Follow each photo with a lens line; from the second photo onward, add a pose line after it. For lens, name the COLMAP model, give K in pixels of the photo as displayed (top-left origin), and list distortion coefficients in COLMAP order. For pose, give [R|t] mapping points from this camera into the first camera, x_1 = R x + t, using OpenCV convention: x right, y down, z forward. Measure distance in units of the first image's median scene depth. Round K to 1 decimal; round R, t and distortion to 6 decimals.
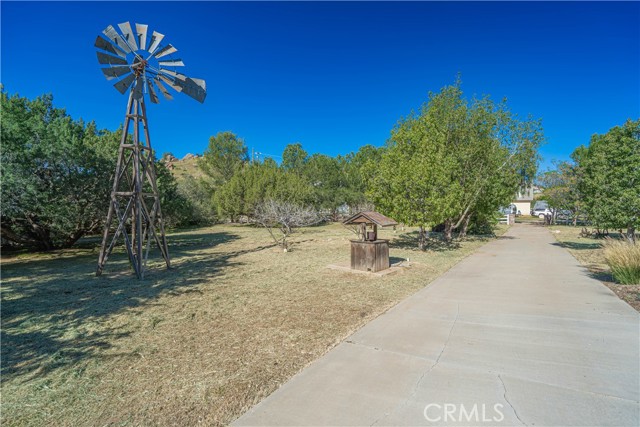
lens RADIAL K [[287.4, 0, 322.0], [0, 287.4, 215.8], [0, 0, 1]] dist [-0.002193, 0.000081]
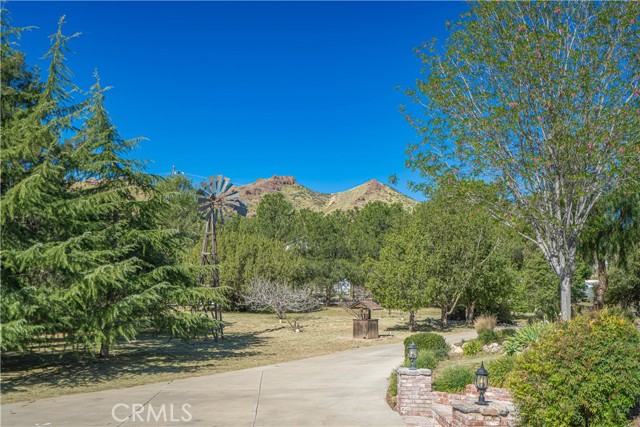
lens RADIAL K [[626.7, 0, 320.7], [0, 626.7, 217.7], [0, 0, 1]] dist [0.019002, -0.006191]
pose [[0.998645, 0.023678, 0.046332, -0.071729], [-0.017919, 0.992493, -0.120984, -0.012847], [-0.048849, 0.119990, 0.991573, -0.710521]]
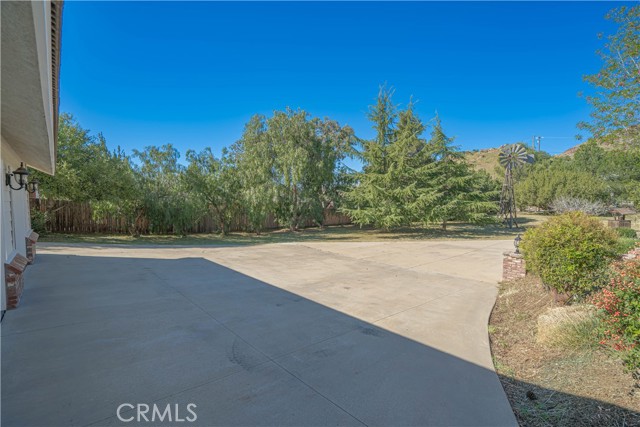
lens RADIAL K [[285.3, 0, 322.6], [0, 285.3, 217.0], [0, 0, 1]] dist [-0.001012, 0.000211]
pose [[0.658573, 0.037596, -0.751577, 0.097017], [-0.003523, 0.998894, 0.046880, -0.012970], [0.752509, -0.028226, 0.657977, -0.742129]]
